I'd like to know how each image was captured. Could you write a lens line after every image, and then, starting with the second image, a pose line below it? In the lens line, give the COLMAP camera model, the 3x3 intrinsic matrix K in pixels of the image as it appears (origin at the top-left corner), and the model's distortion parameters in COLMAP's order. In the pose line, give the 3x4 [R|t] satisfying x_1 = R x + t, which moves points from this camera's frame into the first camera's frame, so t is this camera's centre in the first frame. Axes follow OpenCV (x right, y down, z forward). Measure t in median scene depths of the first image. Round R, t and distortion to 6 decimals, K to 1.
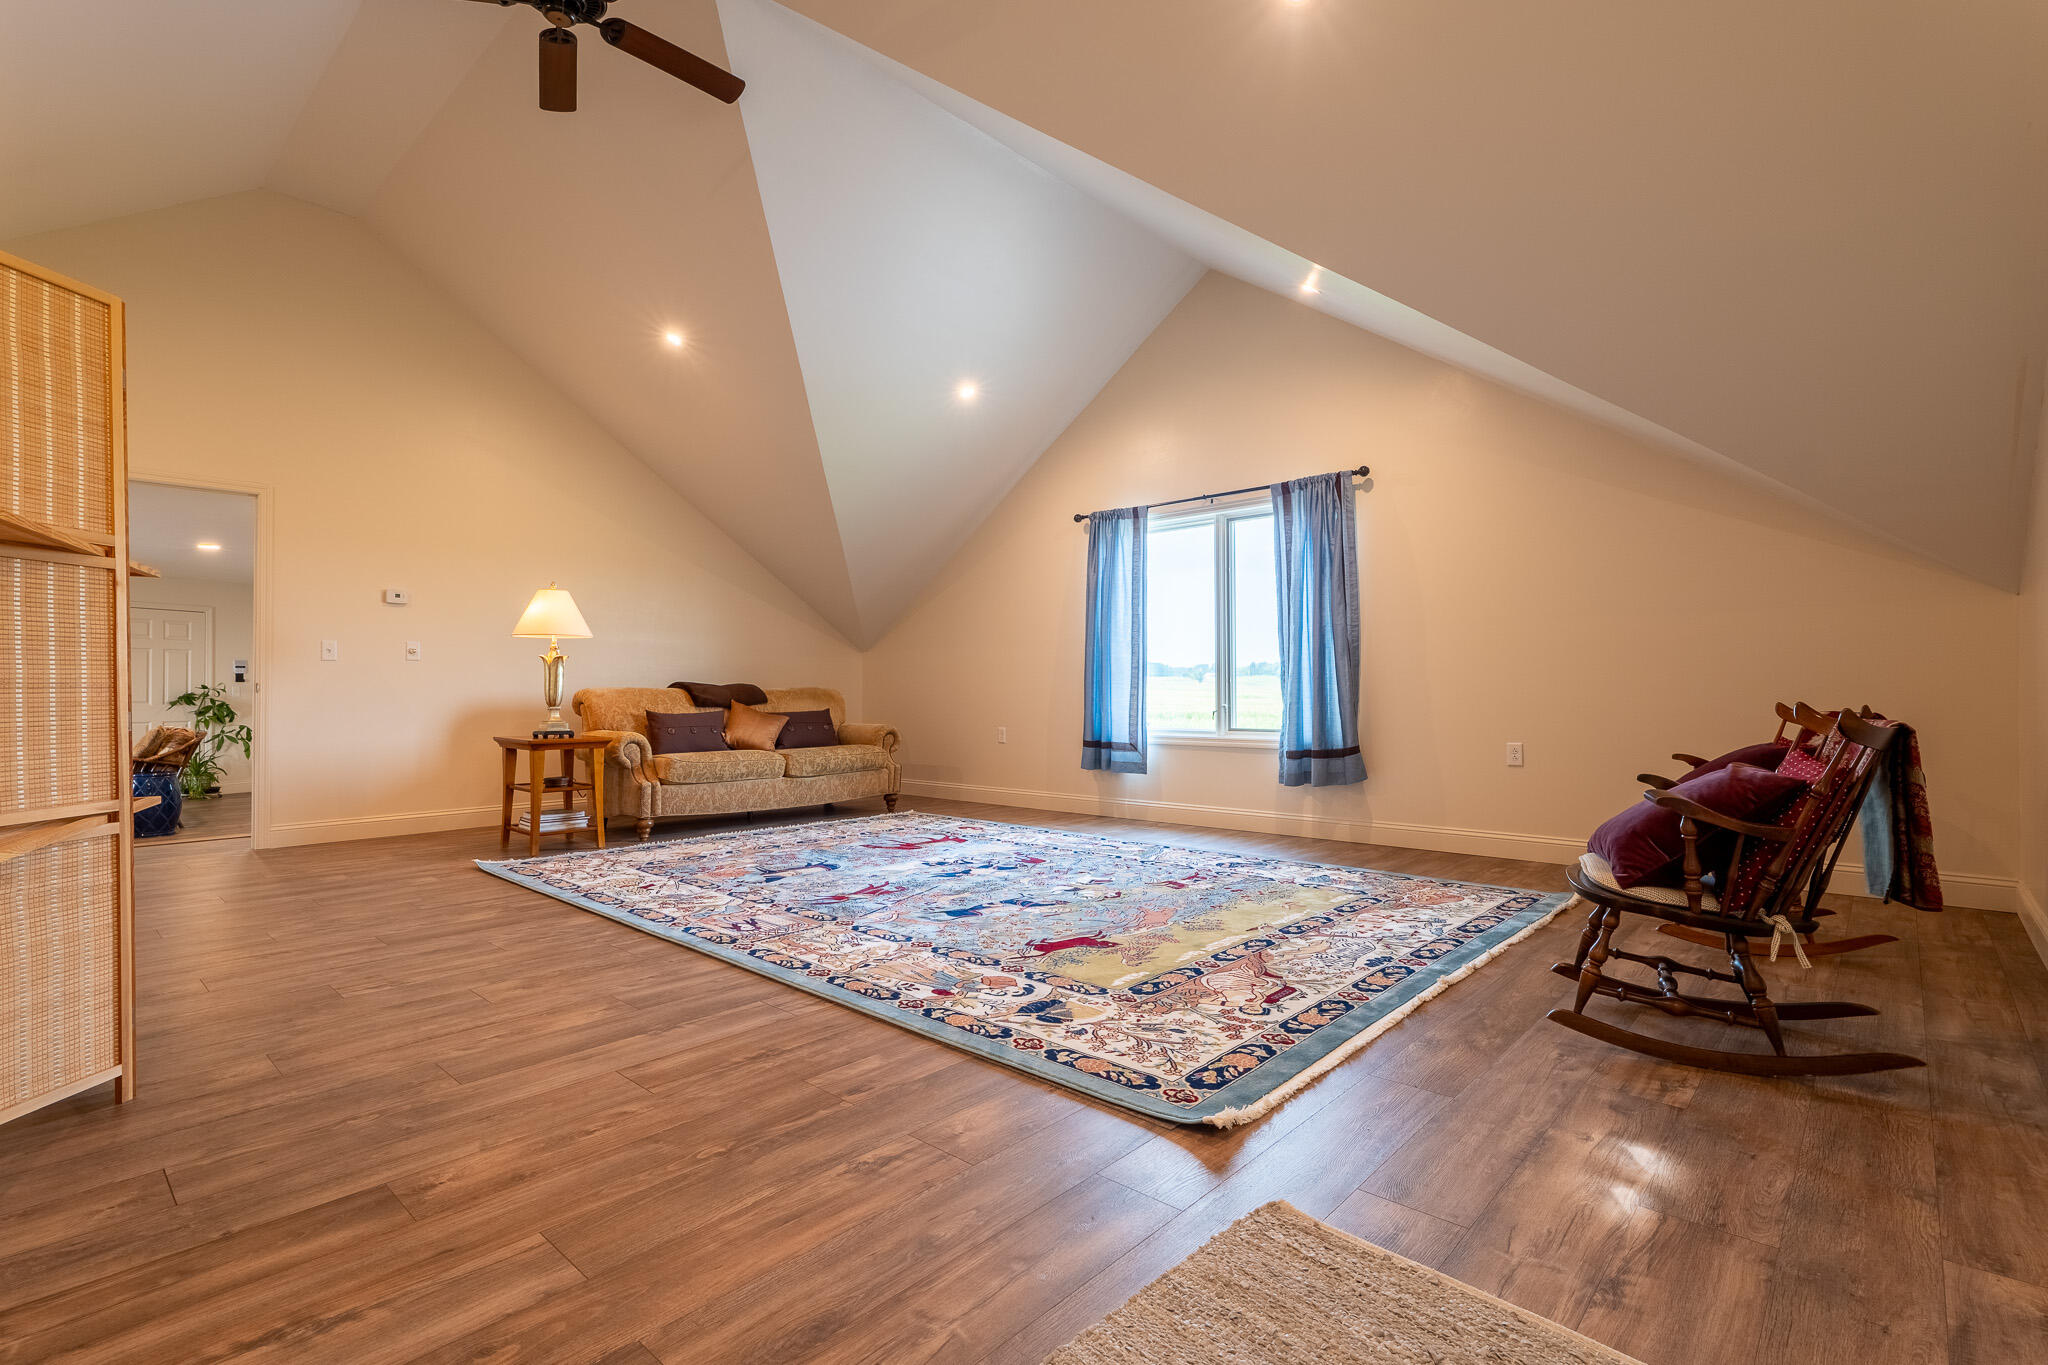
lens RADIAL K [[958.8, 0, 1026.7], [0, 958.8, 689.8], [0, 0, 1]] dist [0.004986, -0.000618]
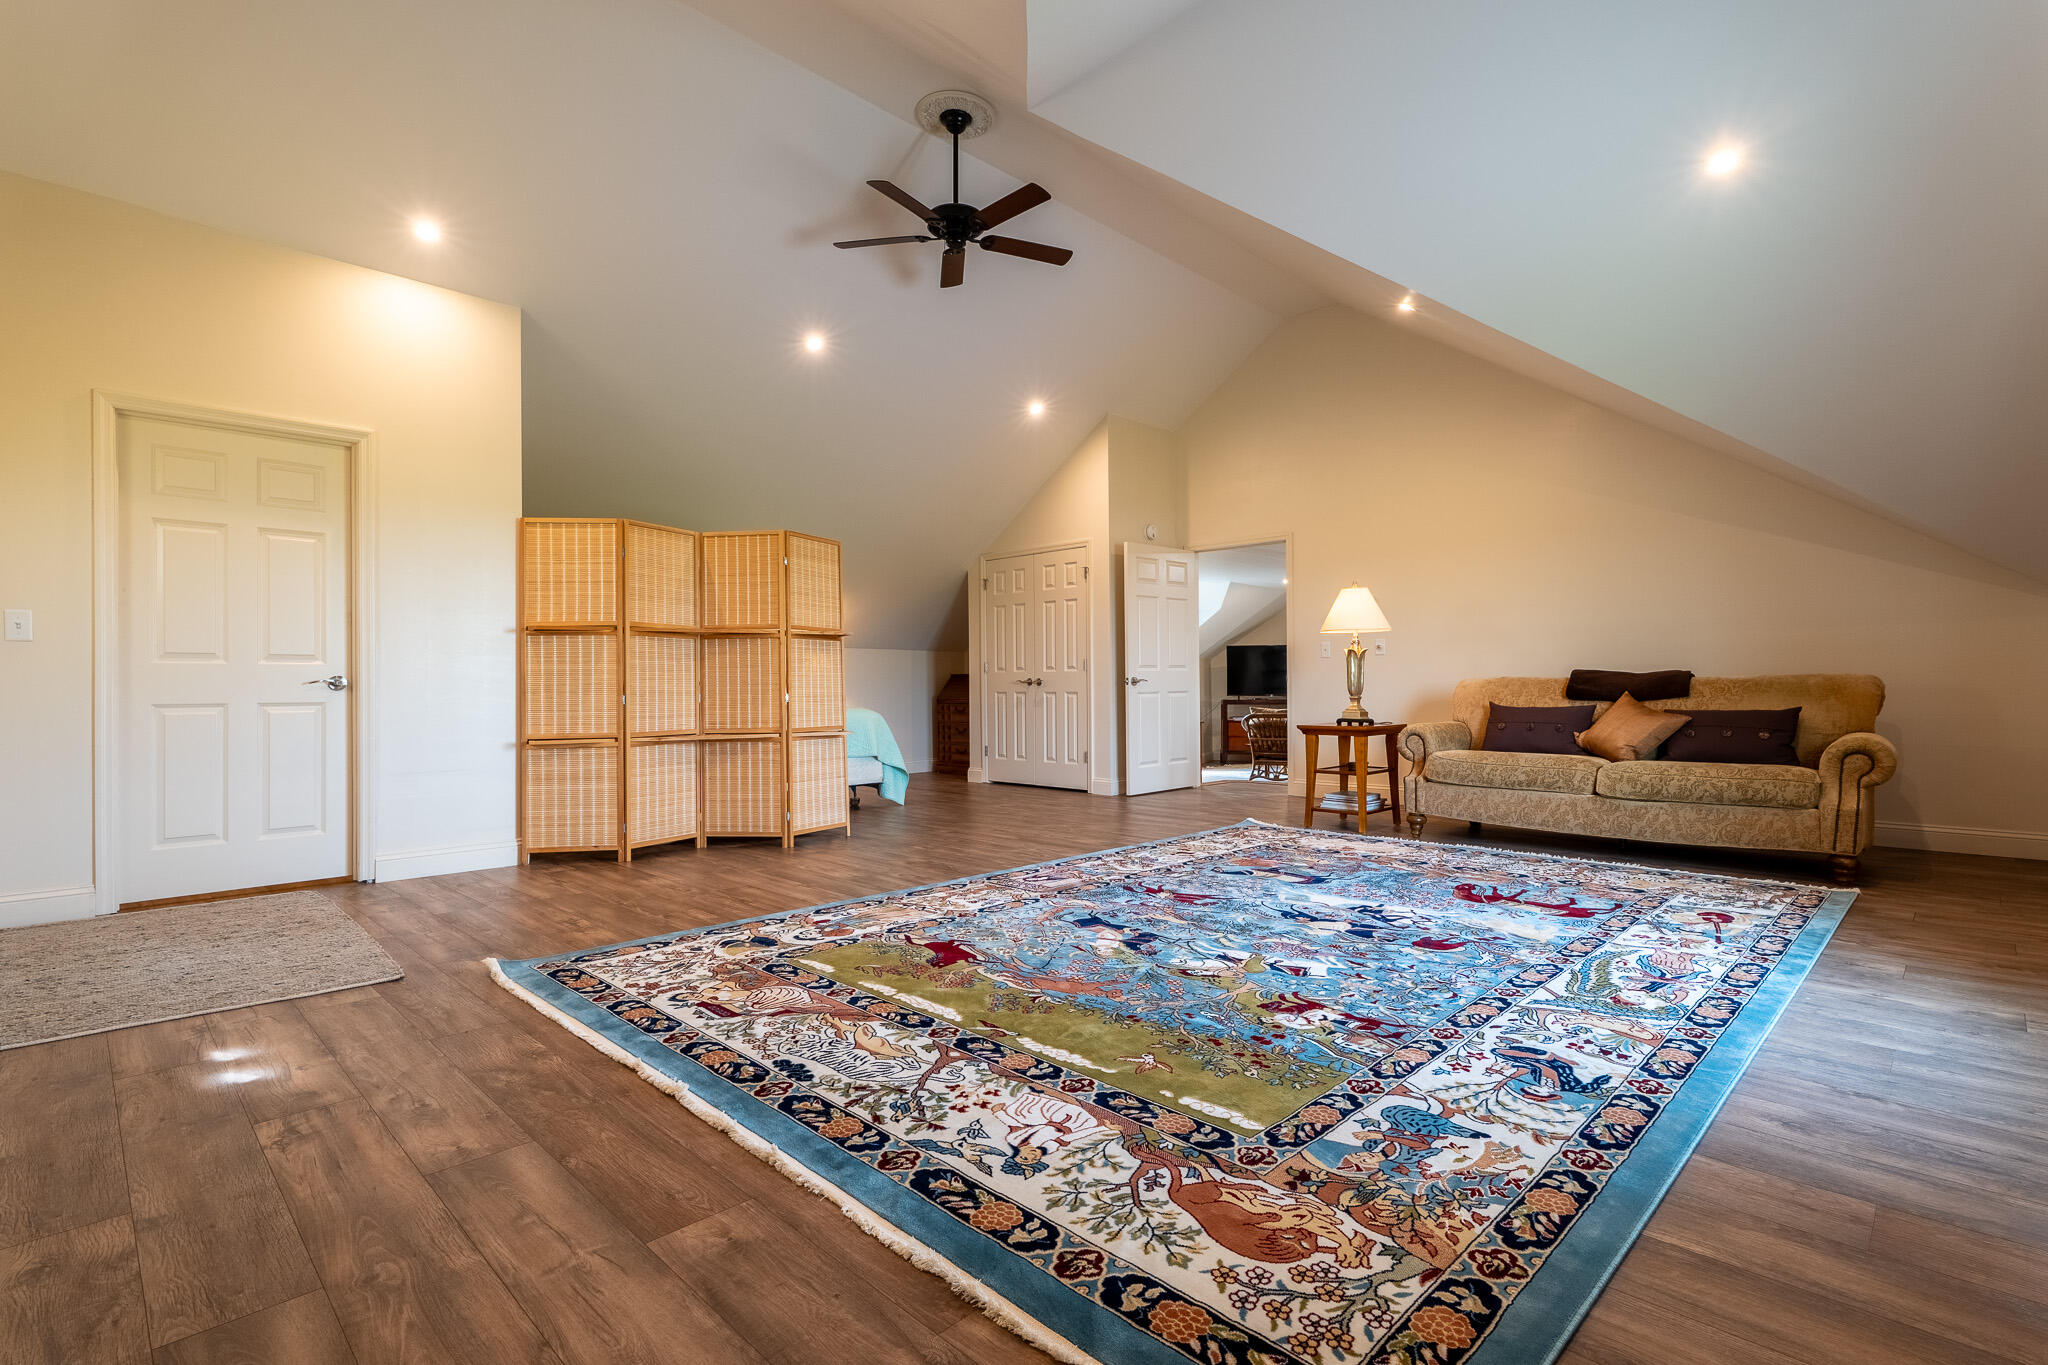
lens RADIAL K [[958.8, 0, 1026.1], [0, 958.8, 680.0], [0, 0, 1]] dist [0.004986, -0.000618]
pose [[-0.047219, -0.000266, -0.998885, 1.147862], [0.007506, 0.999972, -0.000622, -0.004486], [0.998856, -0.007527, -0.047216, 1.297516]]
